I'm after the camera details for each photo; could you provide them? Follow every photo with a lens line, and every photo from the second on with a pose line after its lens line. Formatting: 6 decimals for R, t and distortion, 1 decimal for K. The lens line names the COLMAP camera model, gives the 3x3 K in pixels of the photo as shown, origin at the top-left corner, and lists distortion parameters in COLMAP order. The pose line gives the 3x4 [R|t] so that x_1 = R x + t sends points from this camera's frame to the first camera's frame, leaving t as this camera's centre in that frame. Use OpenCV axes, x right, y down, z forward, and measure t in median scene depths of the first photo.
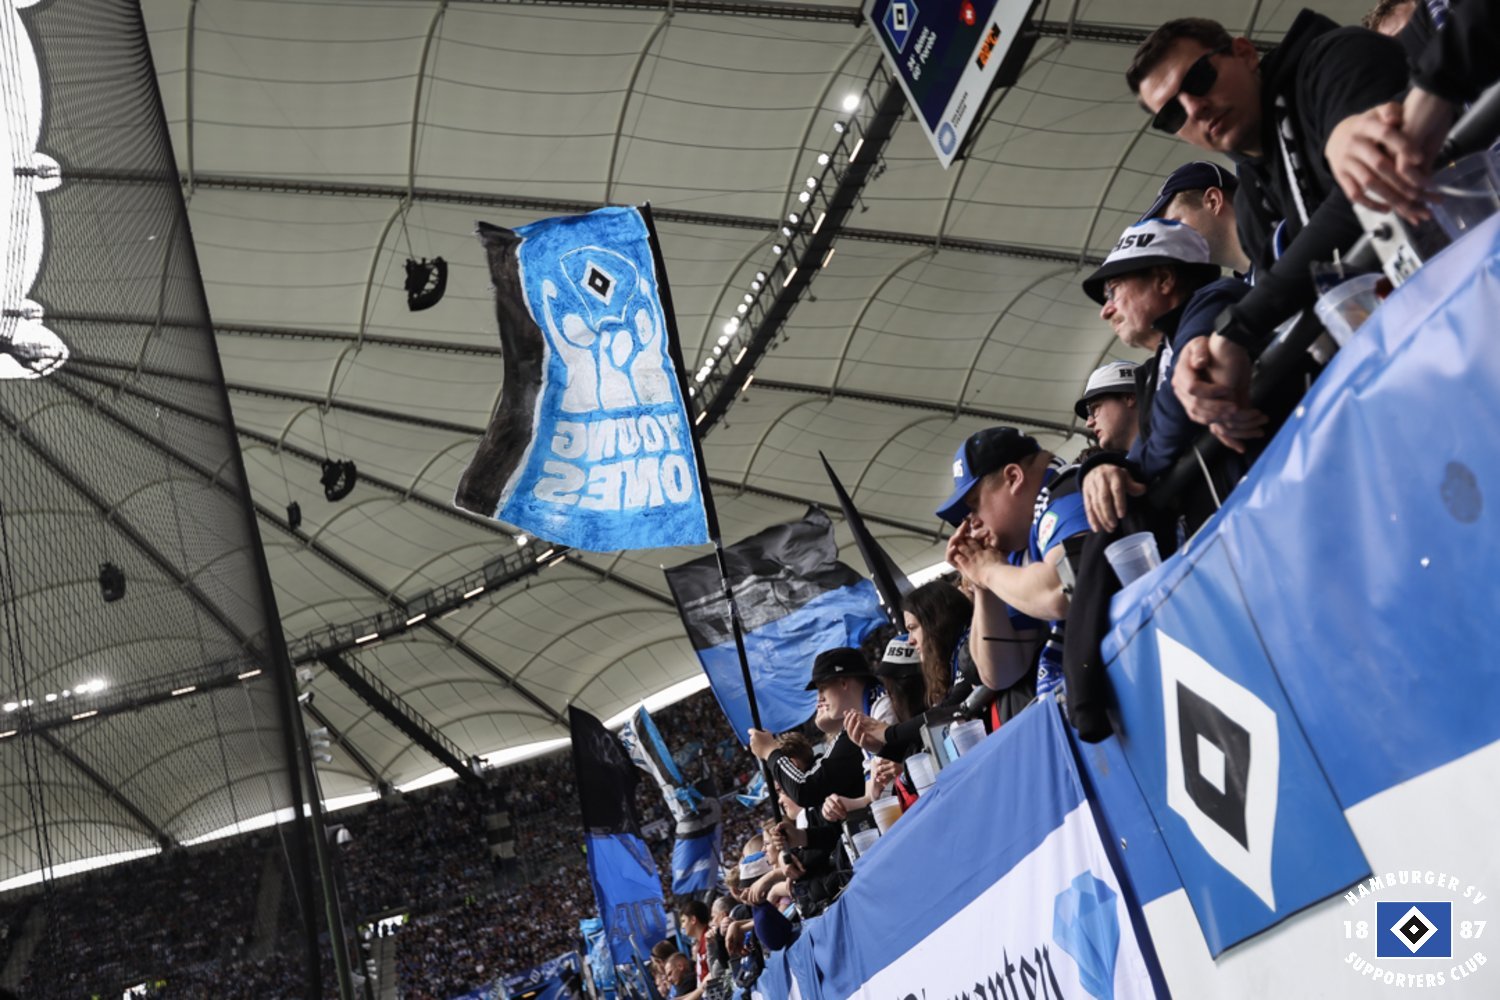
lens RADIAL K [[1438.2, 0, 750.0], [0, 1438.2, 500.0], [0, 0, 1]] dist [-0.003146, -0.013307]
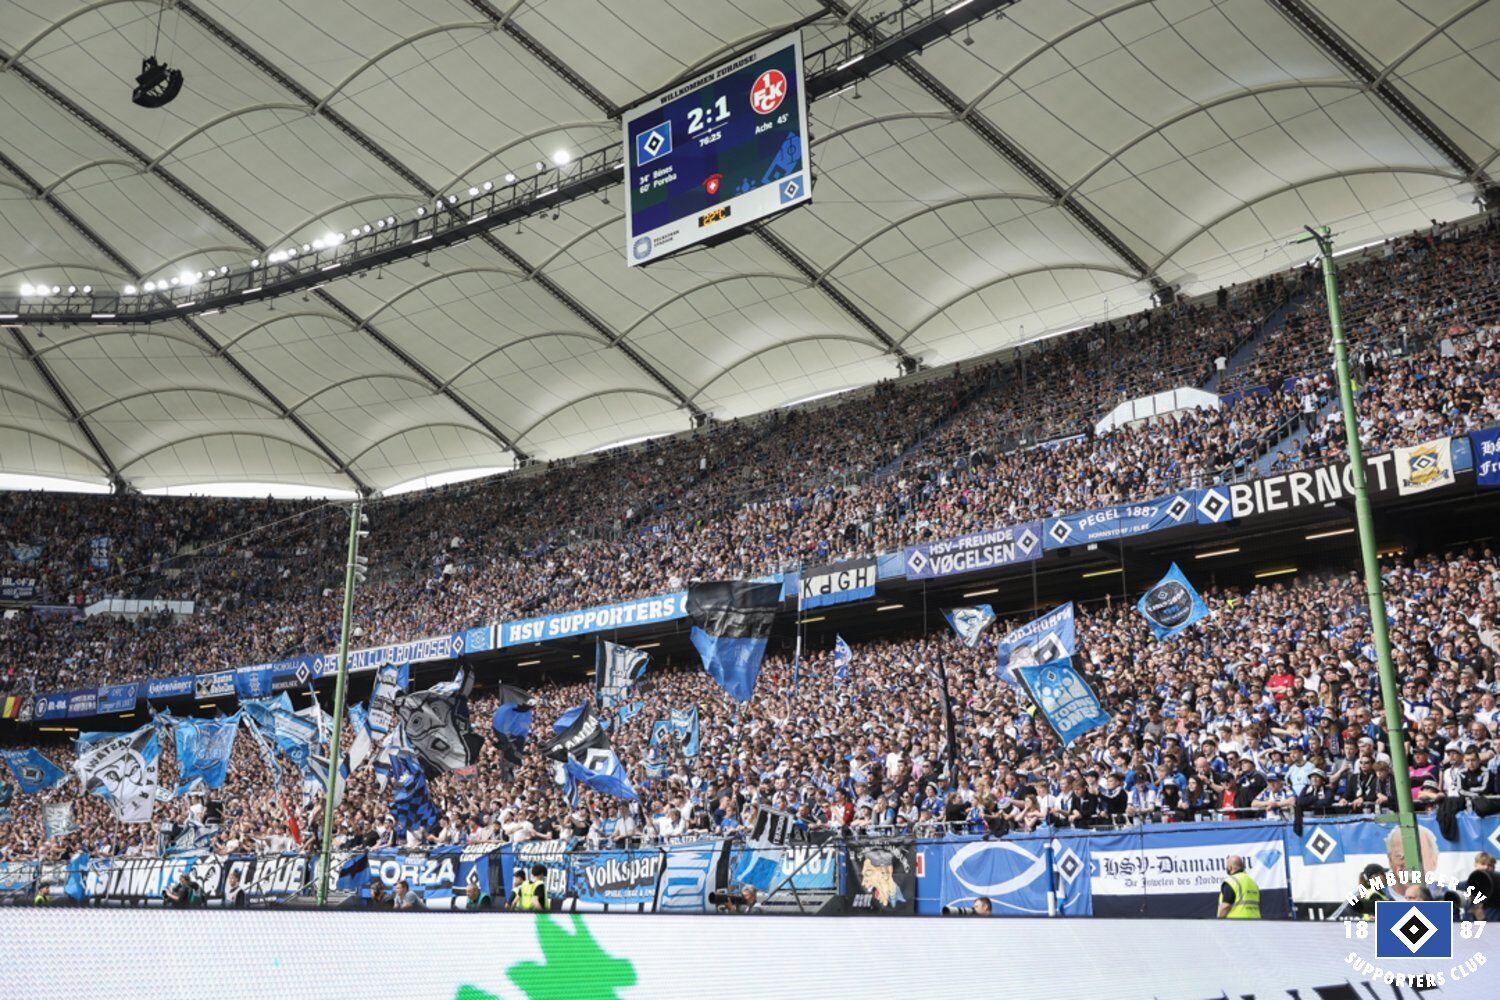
lens RADIAL K [[1438.2, 0, 750.0], [0, 1438.2, 500.0], [0, 0, 1]] dist [-0.003146, -0.013307]
pose [[0.757000, 0.437581, 0.485257, -0.248387], [-0.449893, 0.887625, -0.098586, 0.025107], [-0.473865, -0.143684, 0.868796, -0.153486]]
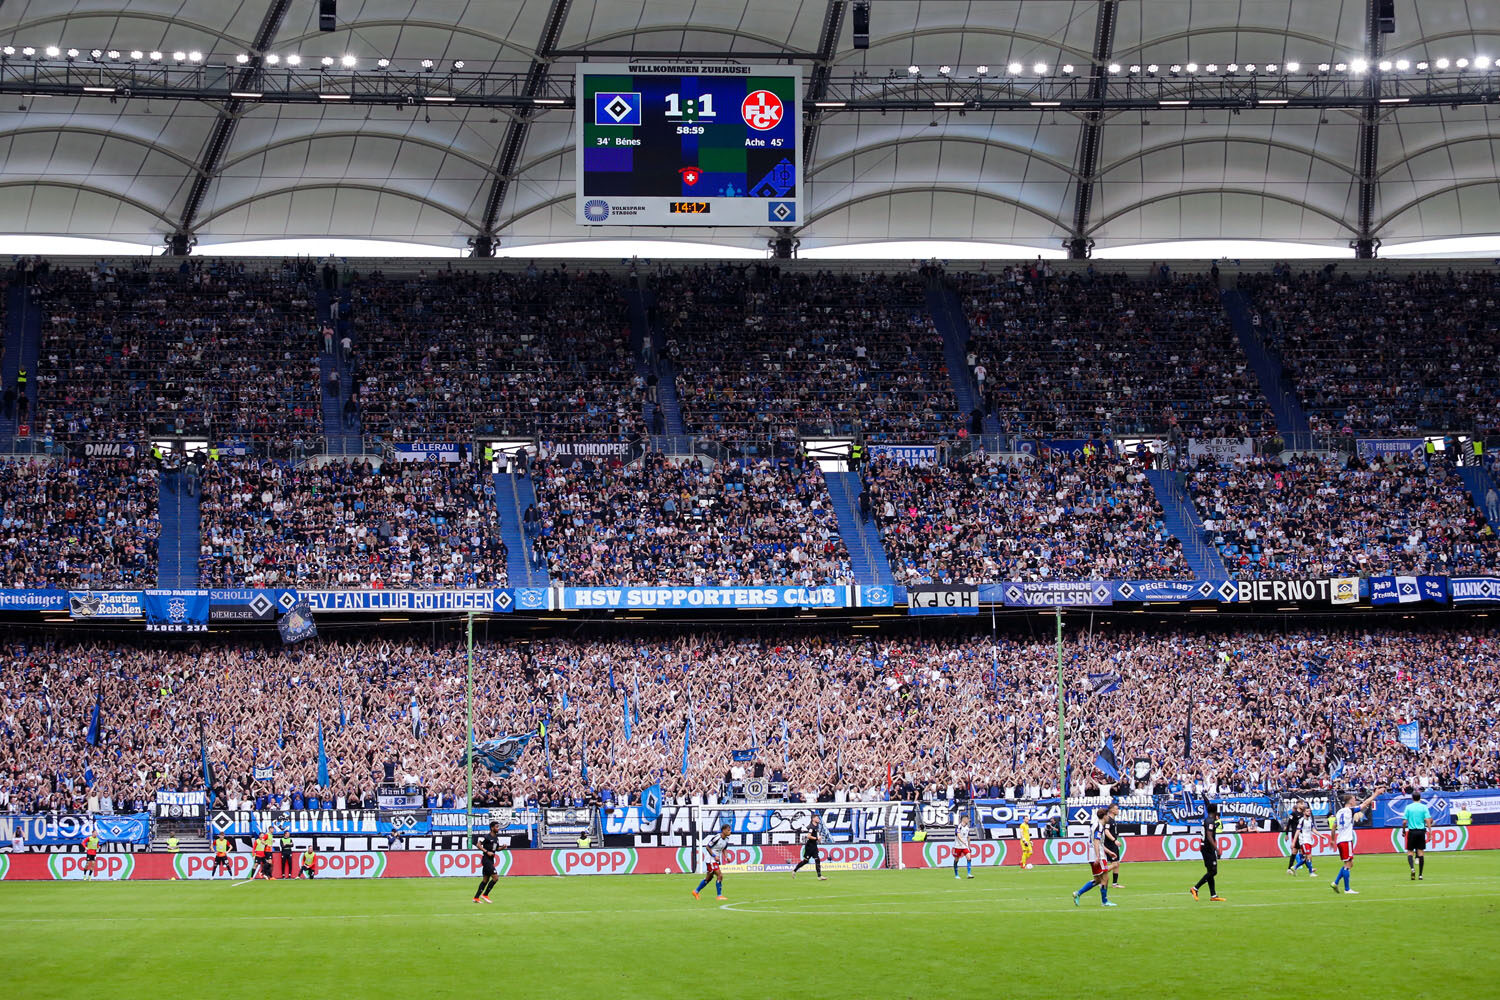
lens RADIAL K [[3020.7, 0, 750.0], [0, 3020.7, 500.0], [0, 0, 1]] dist [-0.309015, 0.113857]
pose [[0.088505, 0.378073, 0.921535, -1.797237], [-0.395843, 0.862323, -0.315764, 0.620943], [-0.914043, -0.336837, 0.225977, 0.127573]]
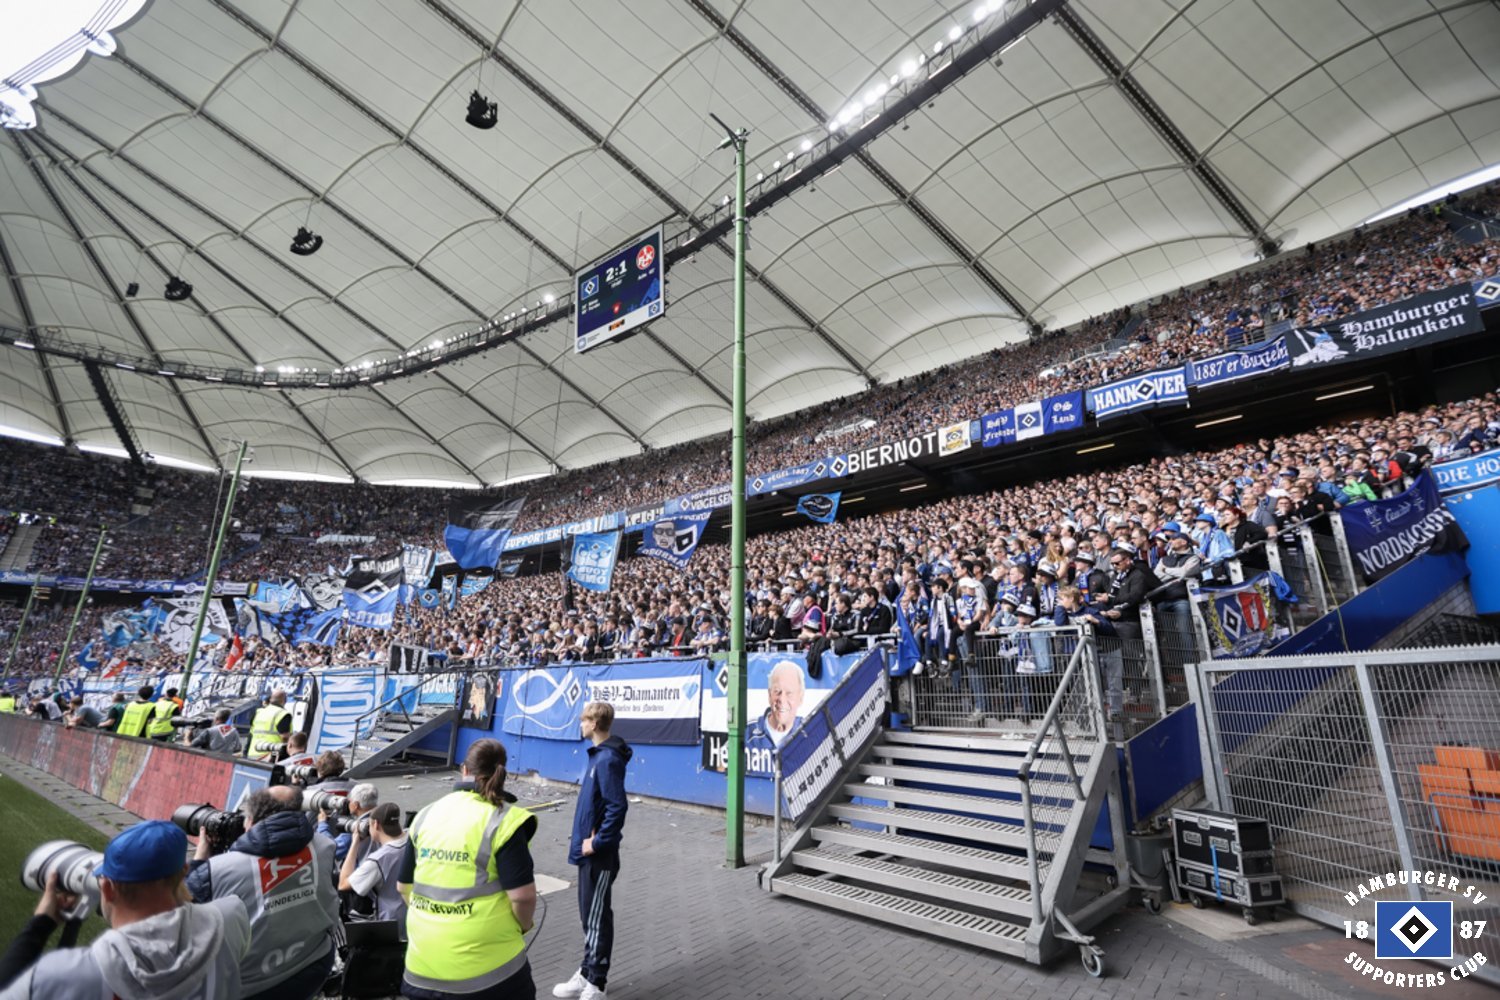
lens RADIAL K [[663.9, 0, 750.0], [0, 663.9, 500.0], [0, 0, 1]] dist [-0.000330, 0.000447]
pose [[0.730715, 0.455449, 0.508549, -0.079029], [-0.461815, 0.878391, -0.123110, -0.013391], [-0.502775, -0.144898, 0.852187, -0.089816]]
